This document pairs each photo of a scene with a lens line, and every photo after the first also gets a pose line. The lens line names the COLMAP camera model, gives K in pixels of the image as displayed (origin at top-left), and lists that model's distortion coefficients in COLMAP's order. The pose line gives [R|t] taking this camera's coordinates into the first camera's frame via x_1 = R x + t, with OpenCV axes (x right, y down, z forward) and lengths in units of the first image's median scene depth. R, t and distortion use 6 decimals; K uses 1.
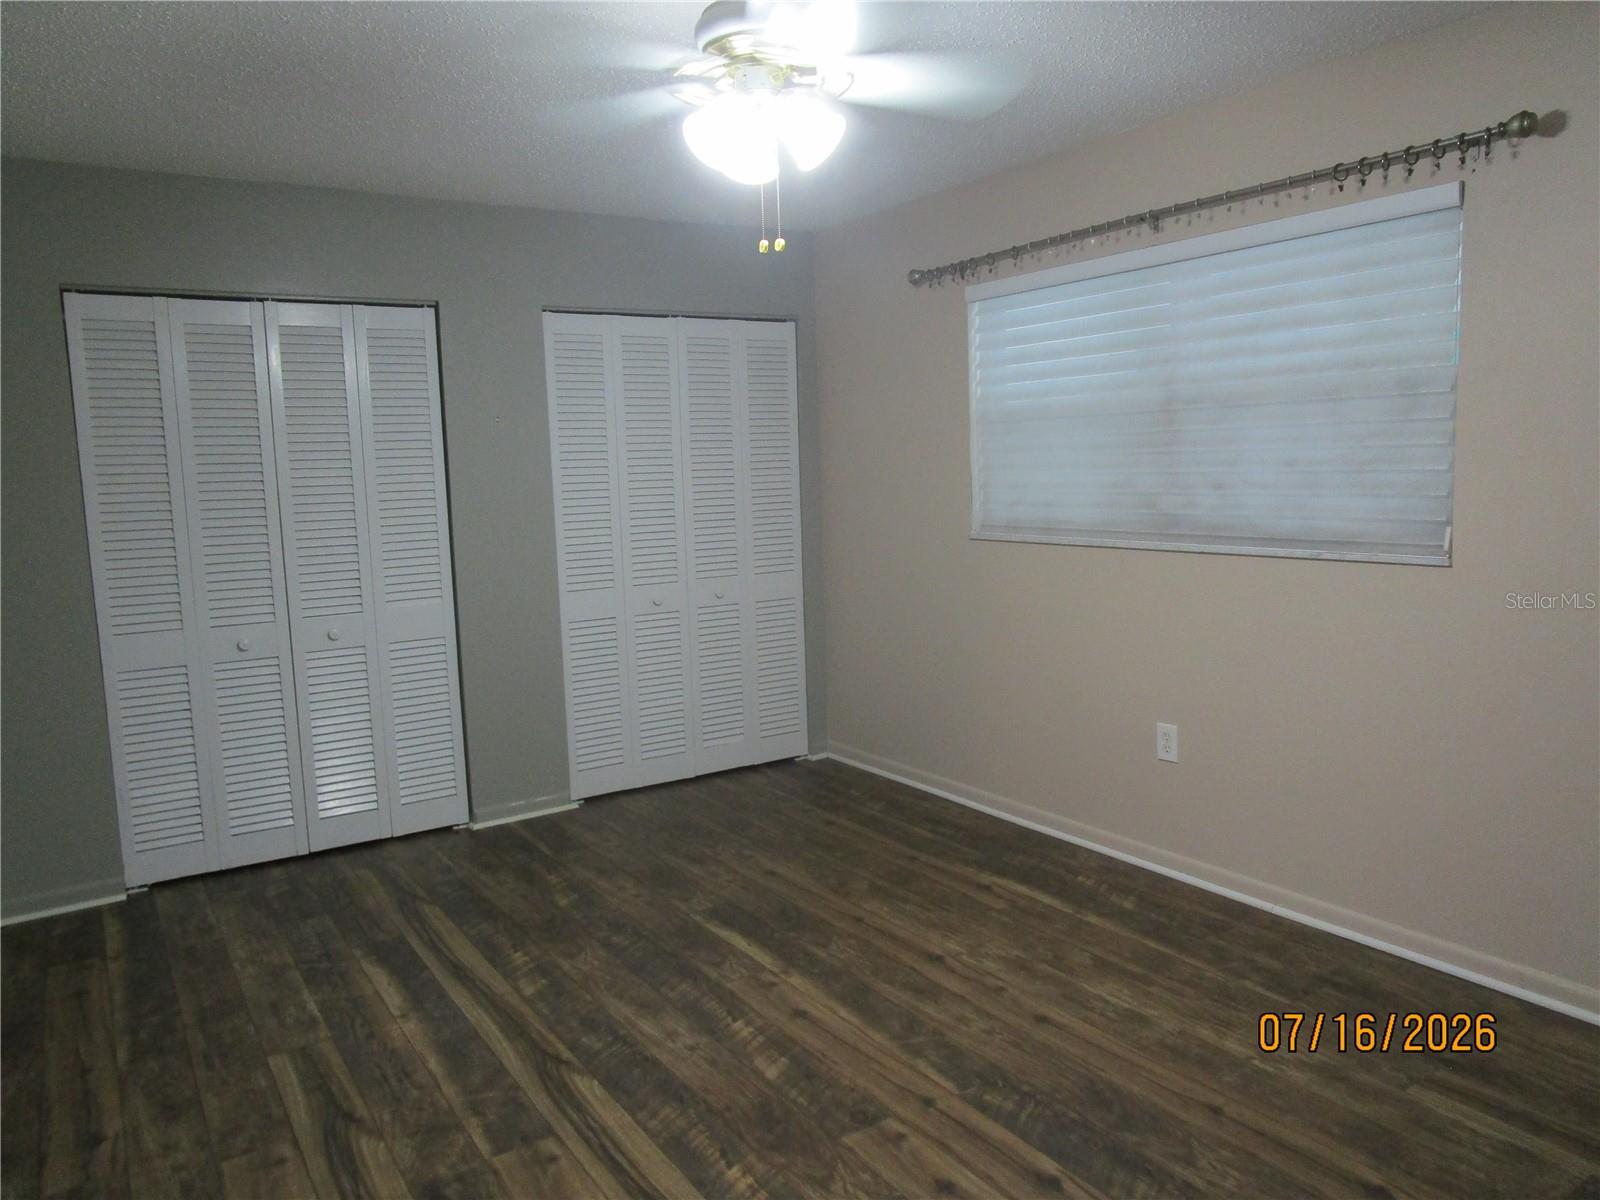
lens RADIAL K [[1139.8, 0, 799.1], [0, 1139.8, 592.6], [0, 0, 1]] dist [-0.027514, 0.001825]
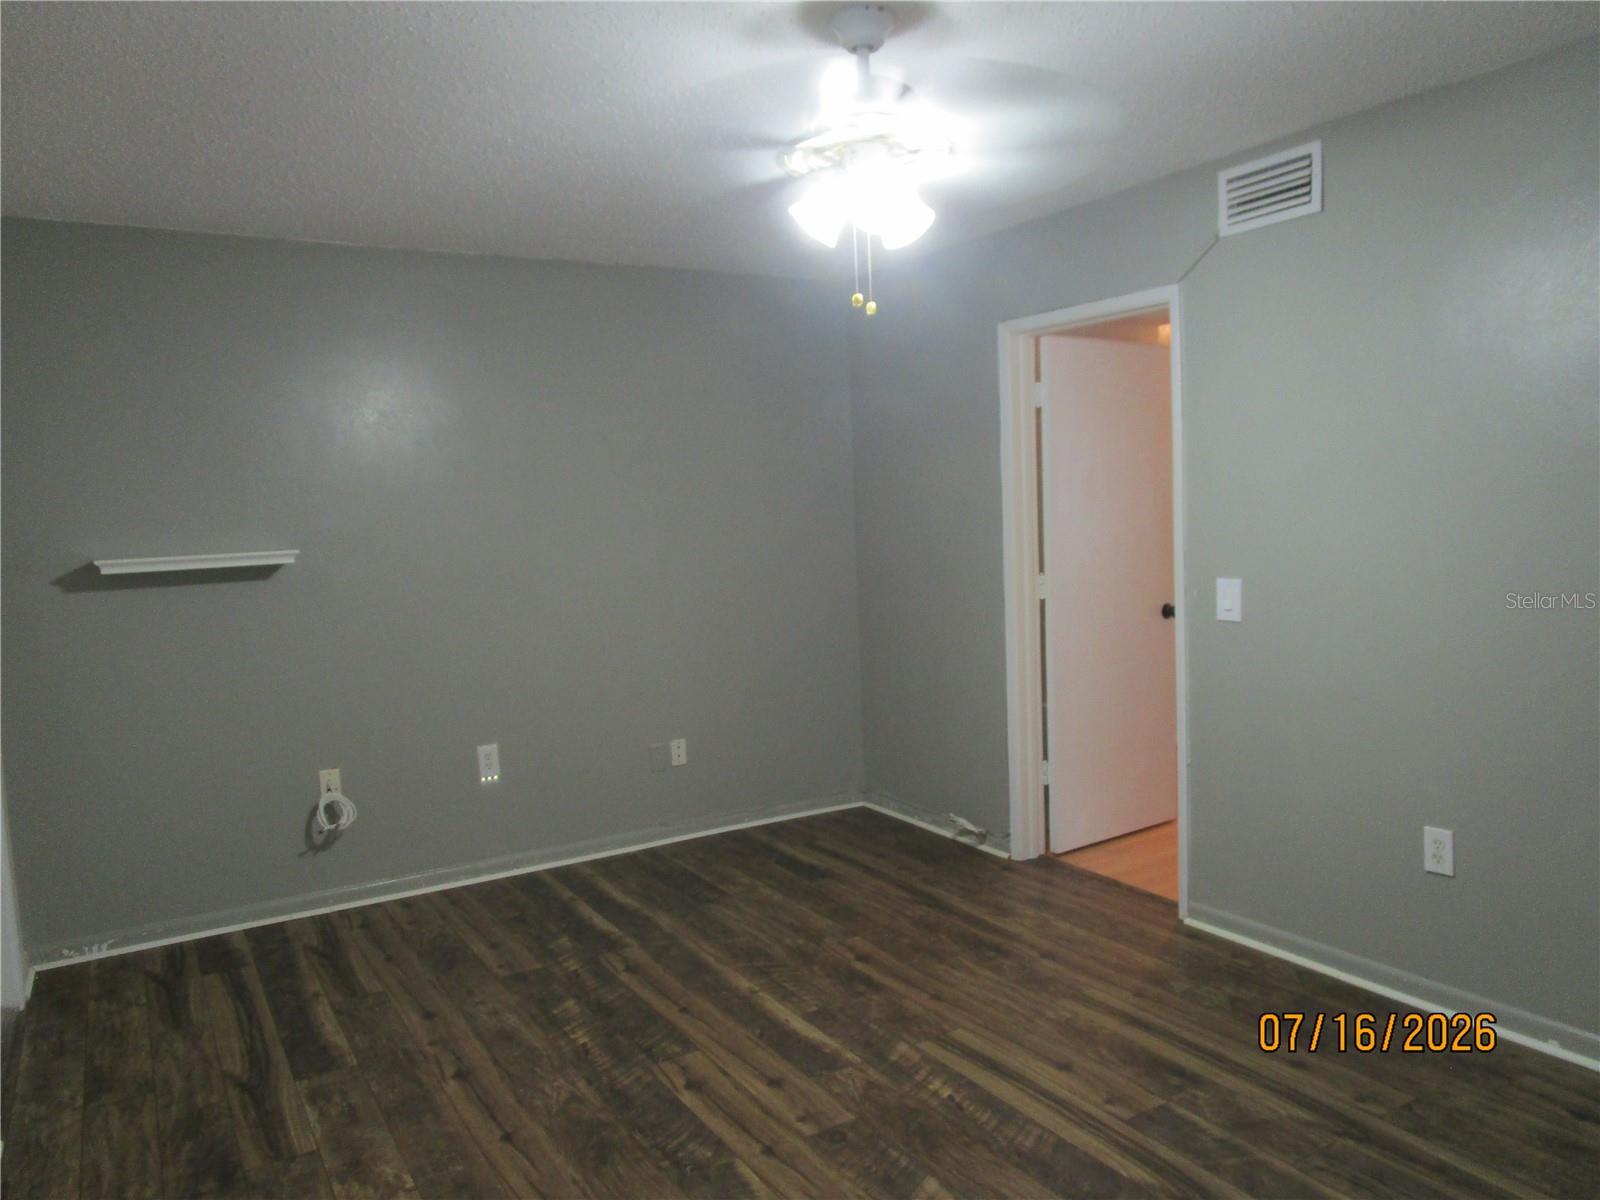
lens RADIAL K [[1139.8, 0, 798.8], [0, 1139.8, 606.2], [0, 0, 1]] dist [-0.027514, 0.001825]
pose [[-0.996736, 0.071887, 0.036738, 0.014523], [0.077876, 0.976111, 0.202836, -0.216195], [-0.021279, 0.205035, -0.978523, 1.803428]]
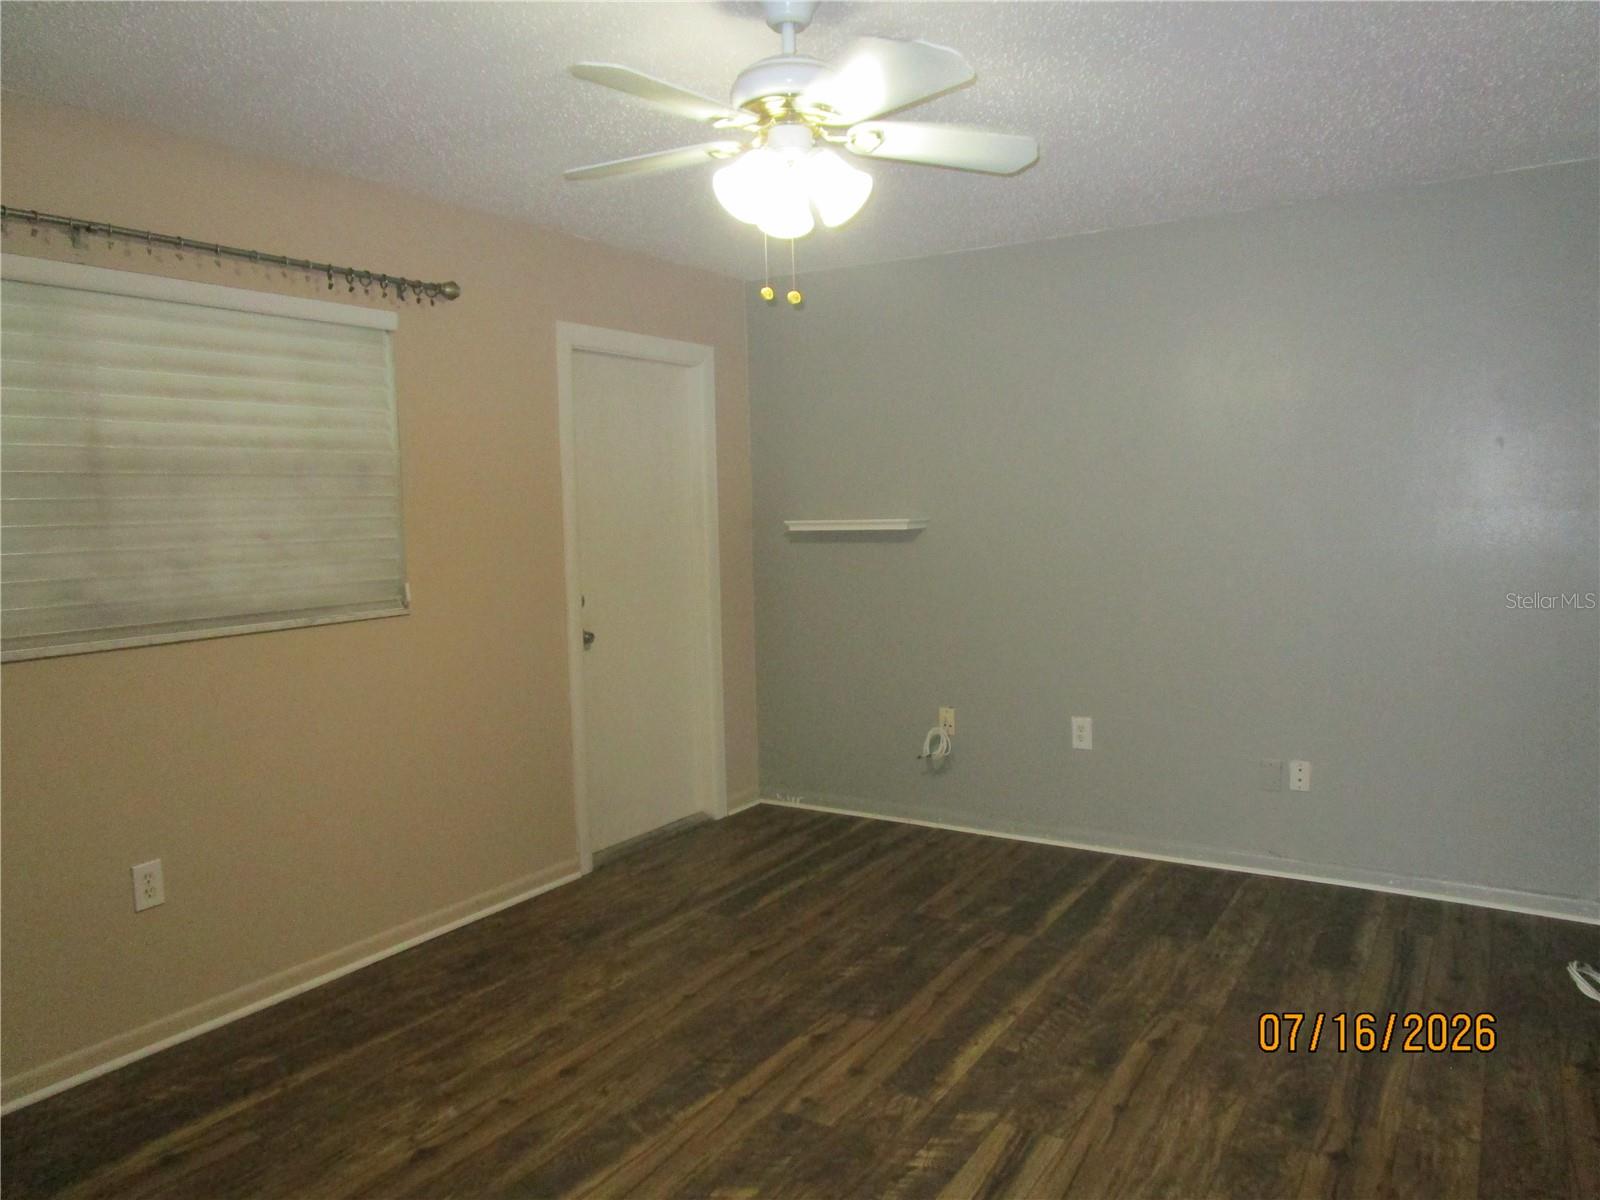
lens RADIAL K [[1139.8, 0, 794.6], [0, 1139.8, 597.5], [0, 0, 1]] dist [-0.027514, 0.001825]
pose [[-0.417540, -0.031884, 0.908099, -0.836941], [0.140449, 0.985109, 0.099166, -0.119428], [-0.897739, 0.168947, -0.406844, 1.260118]]
